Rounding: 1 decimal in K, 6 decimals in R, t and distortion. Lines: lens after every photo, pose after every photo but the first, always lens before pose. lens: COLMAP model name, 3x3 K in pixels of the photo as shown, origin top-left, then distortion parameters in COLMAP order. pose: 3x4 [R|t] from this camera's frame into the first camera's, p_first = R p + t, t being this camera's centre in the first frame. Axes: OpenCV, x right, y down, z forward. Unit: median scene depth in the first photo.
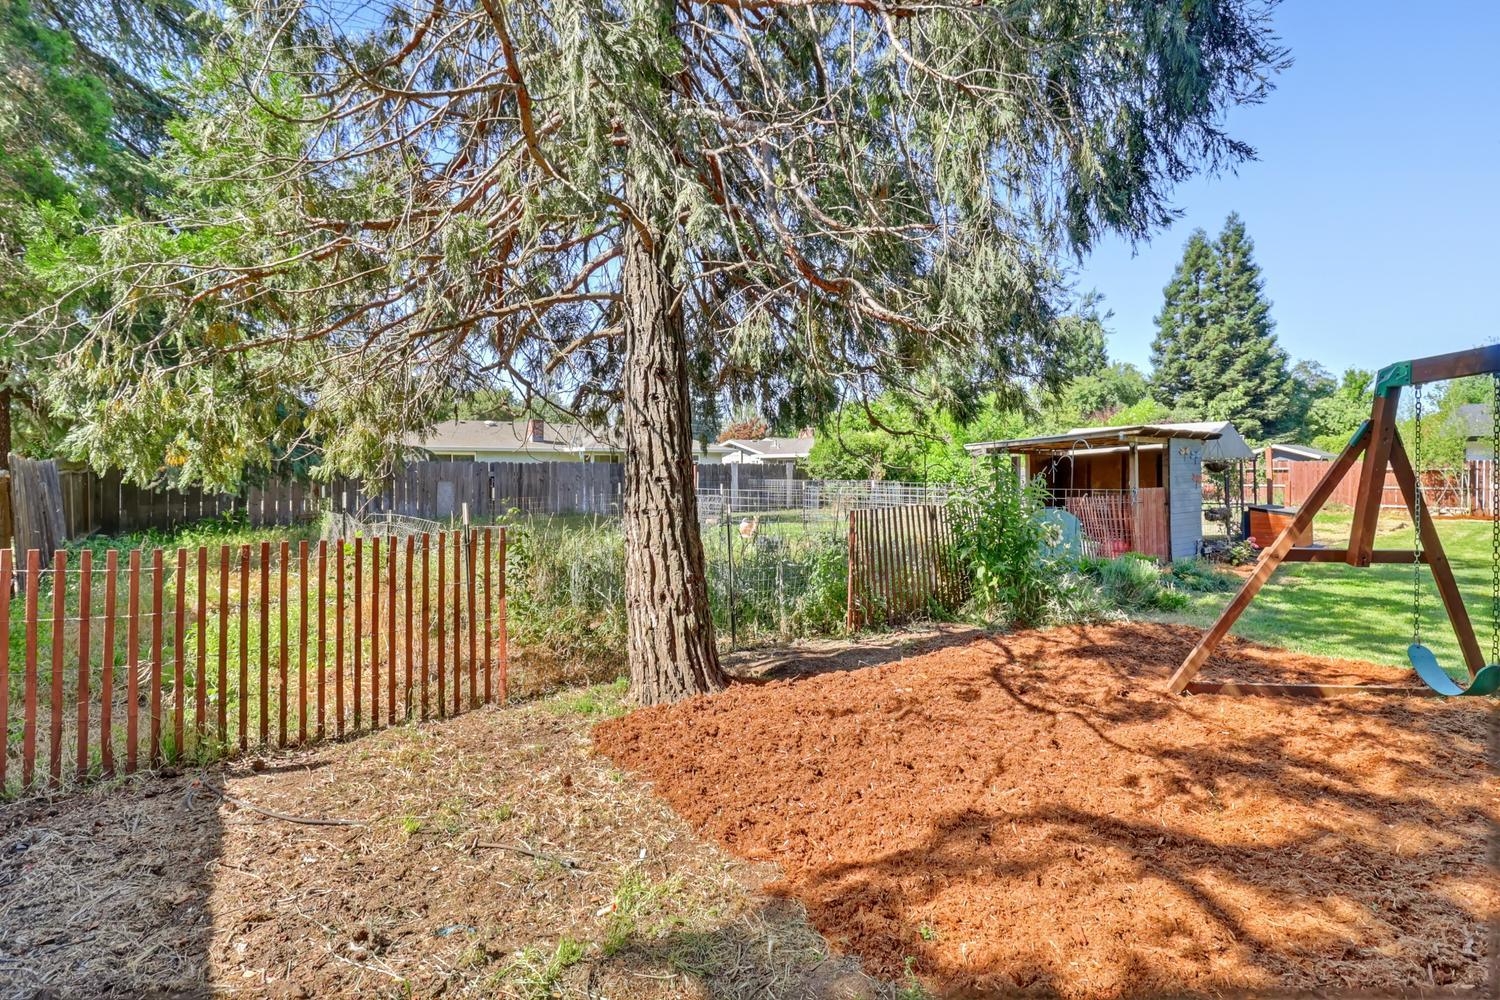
lens RADIAL K [[688.0, 0, 746.5], [0, 688.0, 474.4], [0, 0, 1]] dist [-0.001872, 0.000958]
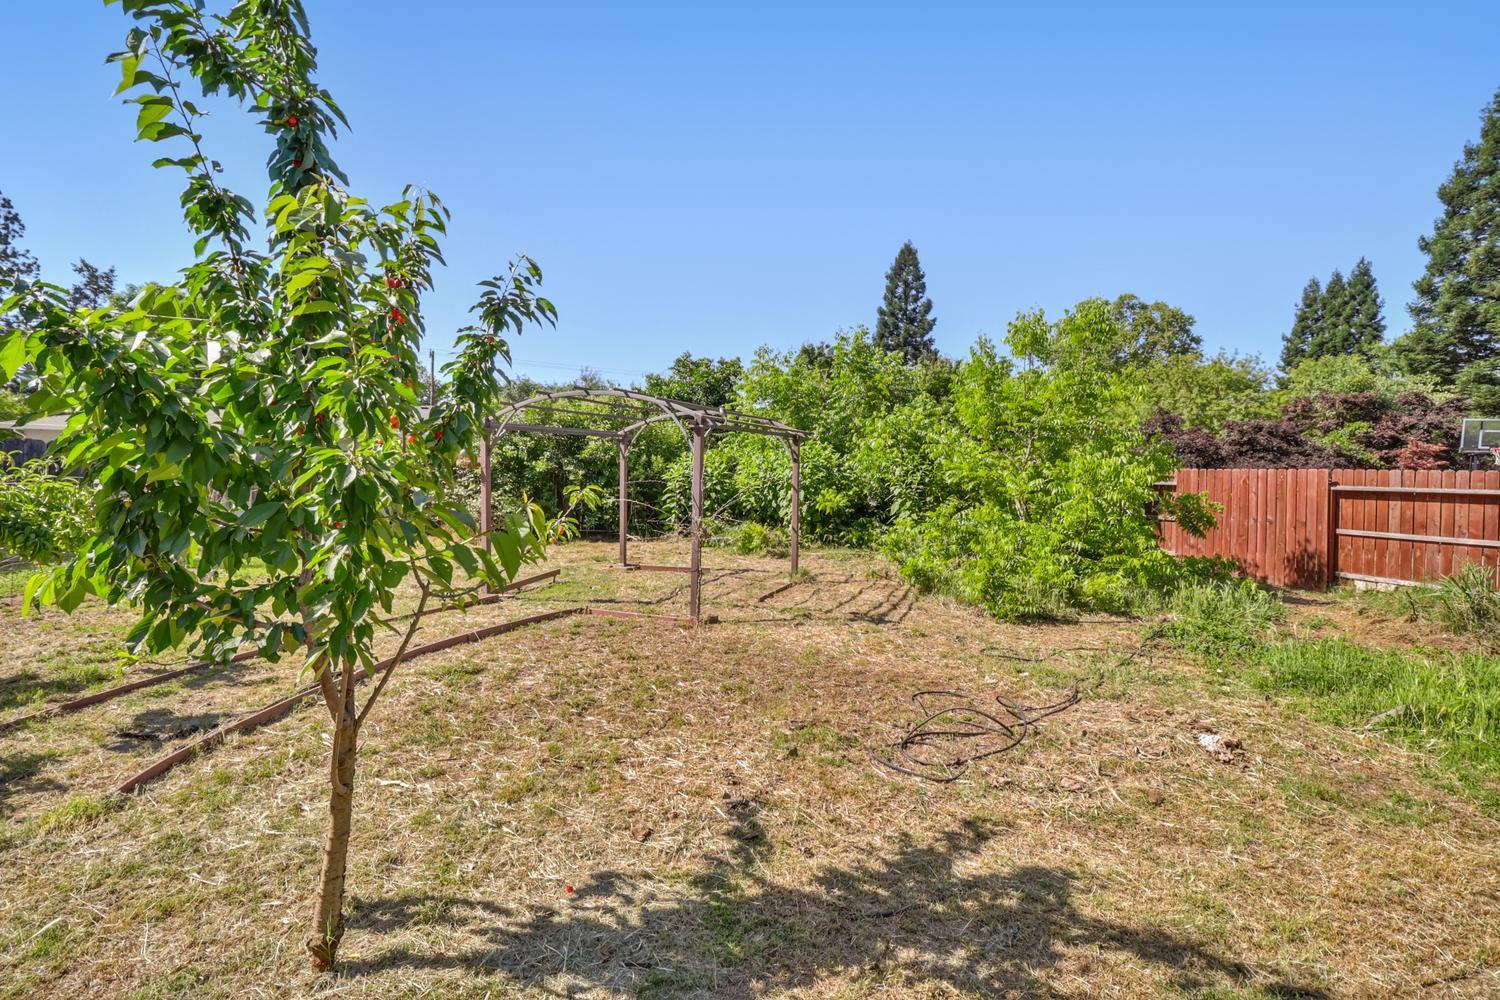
lens RADIAL K [[688.0, 0, 745.5], [0, 688.0, 475.4], [0, 0, 1]] dist [-0.001872, 0.000958]
pose [[0.949327, 0.028879, -0.312960, 2.051718], [-0.030742, 0.999527, -0.001018, -0.021378], [0.312782, 0.010587, 0.949766, 2.224059]]
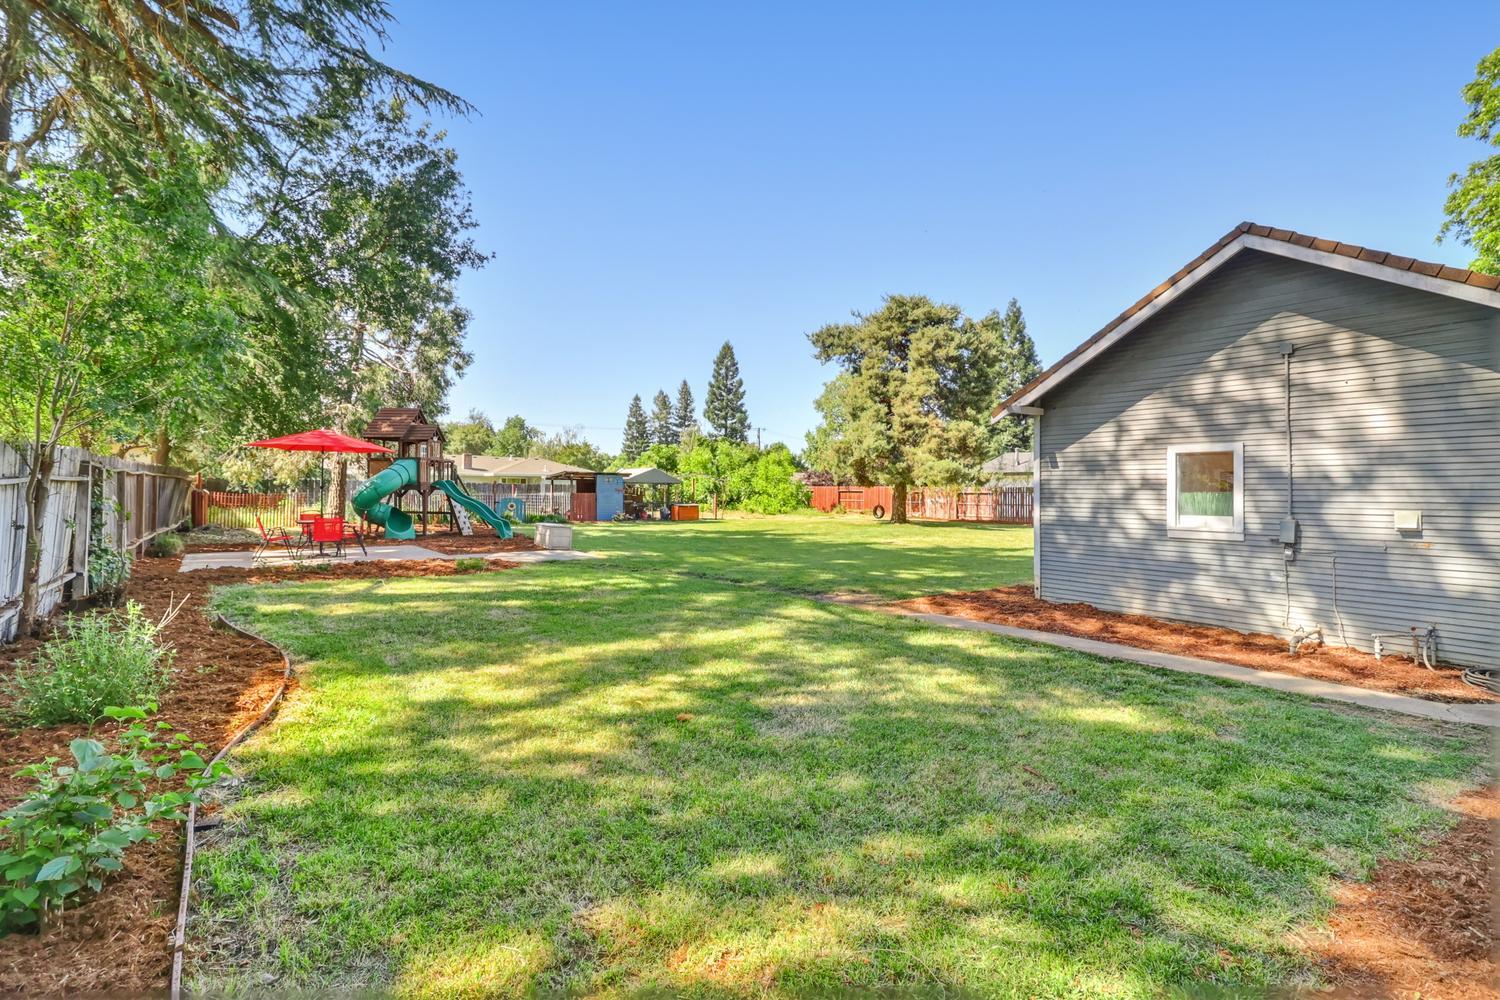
lens RADIAL K [[688.0, 0, 743.8], [0, 688.0, 485.3], [0, 0, 1]] dist [-0.001872, 0.000958]
pose [[0.998905, 0.011722, -0.045286, 2.177336], [-0.012576, 0.999748, -0.018598, 0.050368], [0.045056, 0.019147, 0.998801, -2.743833]]
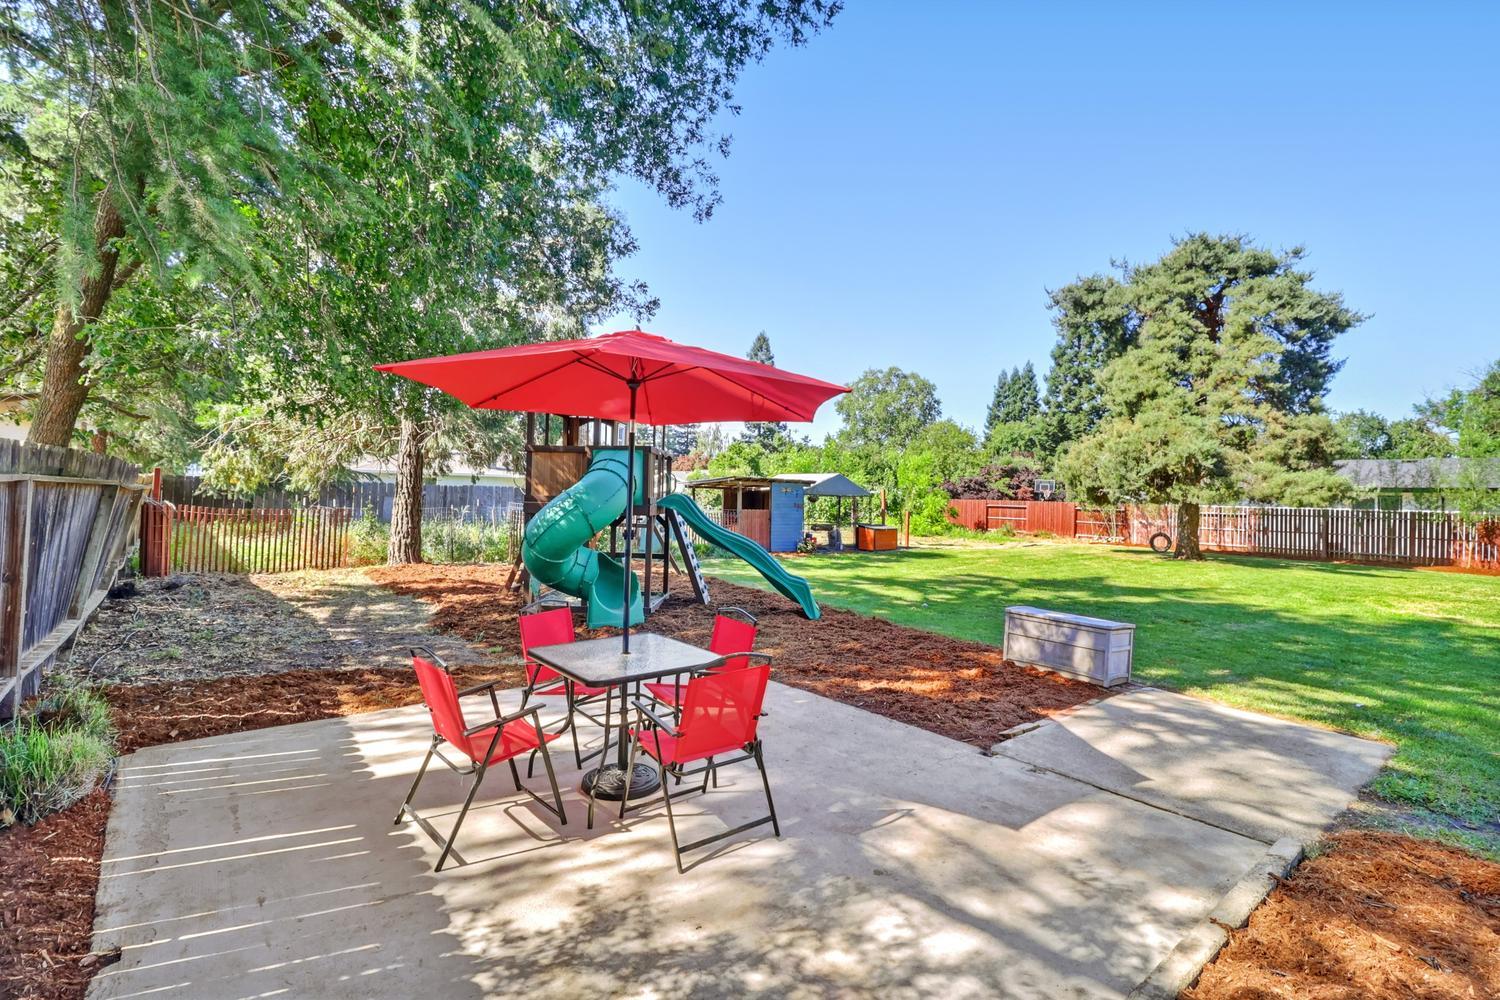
lens RADIAL K [[688.0, 0, 752.2], [0, 688.0, 488.0], [0, 0, 1]] dist [-0.001872, 0.000958]
pose [[0.999525, 0.030059, 0.006821, 0.921792], [-0.029903, 0.999311, -0.021968, 0.002879], [-0.007477, 0.021754, 0.999735, -1.329424]]
